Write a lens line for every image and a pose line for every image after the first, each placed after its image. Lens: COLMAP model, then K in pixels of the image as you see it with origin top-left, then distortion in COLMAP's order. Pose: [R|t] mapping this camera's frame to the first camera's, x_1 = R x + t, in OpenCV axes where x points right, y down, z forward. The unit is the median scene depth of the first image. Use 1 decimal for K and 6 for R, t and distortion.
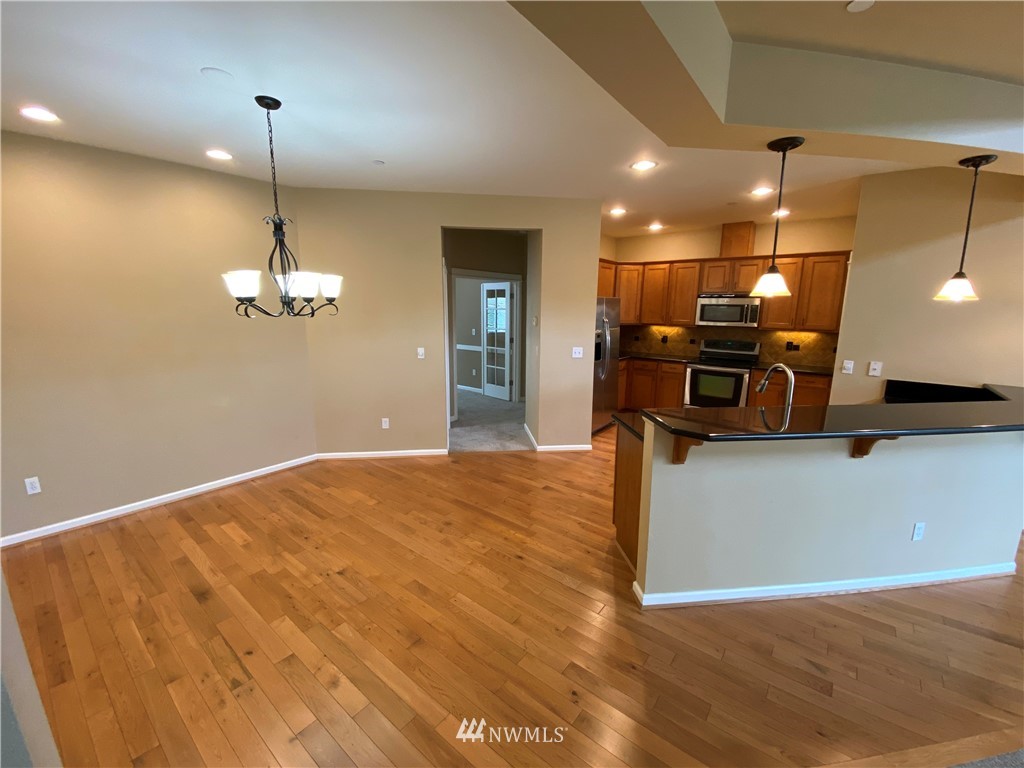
lens RADIAL K [[418.1, 0, 513.5], [0, 418.1, 388.1], [0, 0, 1]] dist [0.012256, -0.016670]
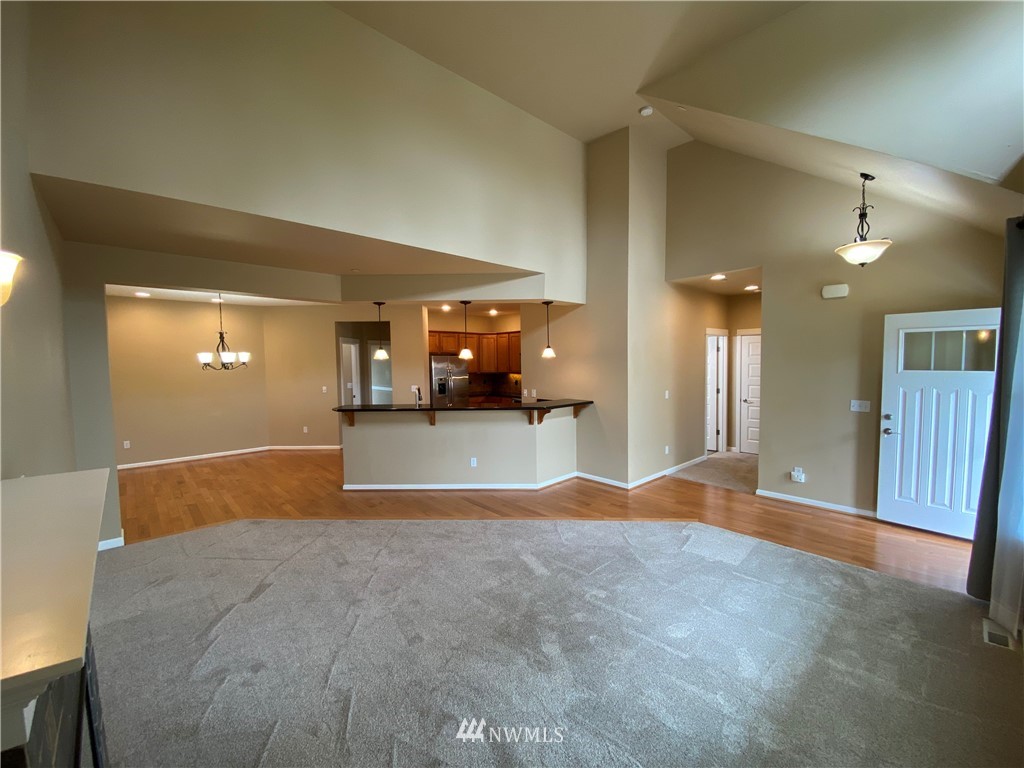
lens RADIAL K [[418.1, 0, 513.5], [0, 418.1, 388.1], [0, 0, 1]] dist [0.012256, -0.016670]
pose [[0.988604, -0.010895, -0.150146, 0.744411], [-0.008546, 0.991708, -0.128230, 0.115901], [0.150298, 0.128052, 0.980313, -0.564179]]
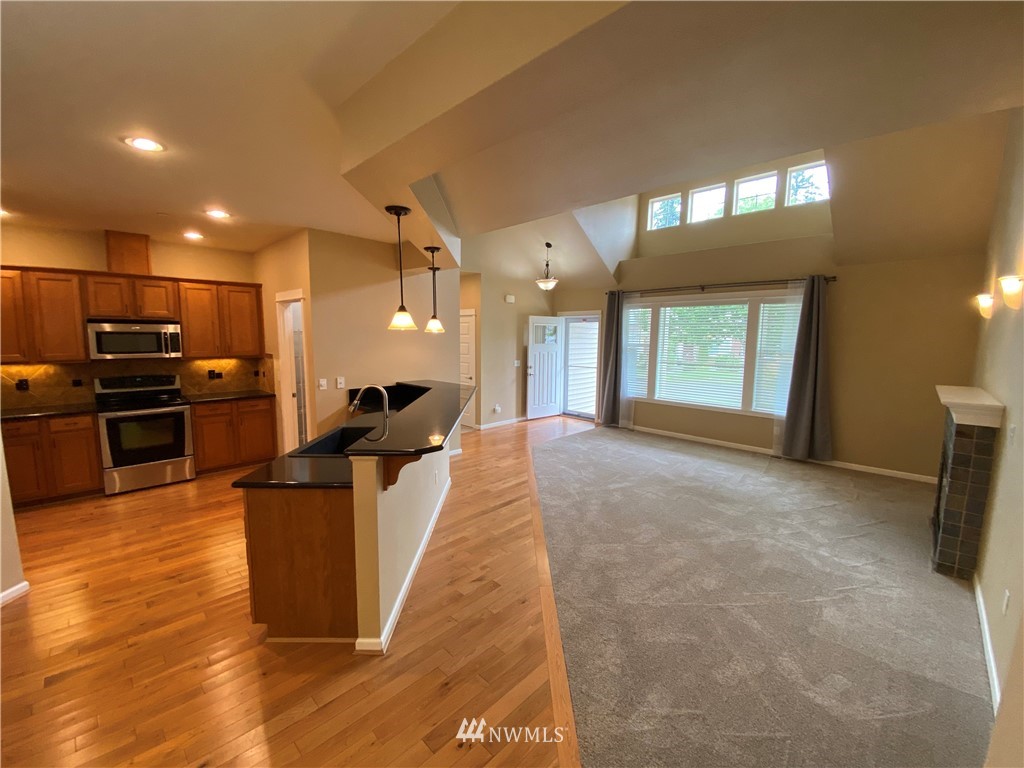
lens RADIAL K [[418.1, 0, 513.5], [0, 418.1, 388.1], [0, 0, 1]] dist [0.012256, -0.016670]
pose [[0.083877, -0.131679, 0.987737, -0.256293], [0.186770, 0.975741, 0.114220, -0.055101], [-0.978816, 0.174900, 0.106436, 0.245365]]
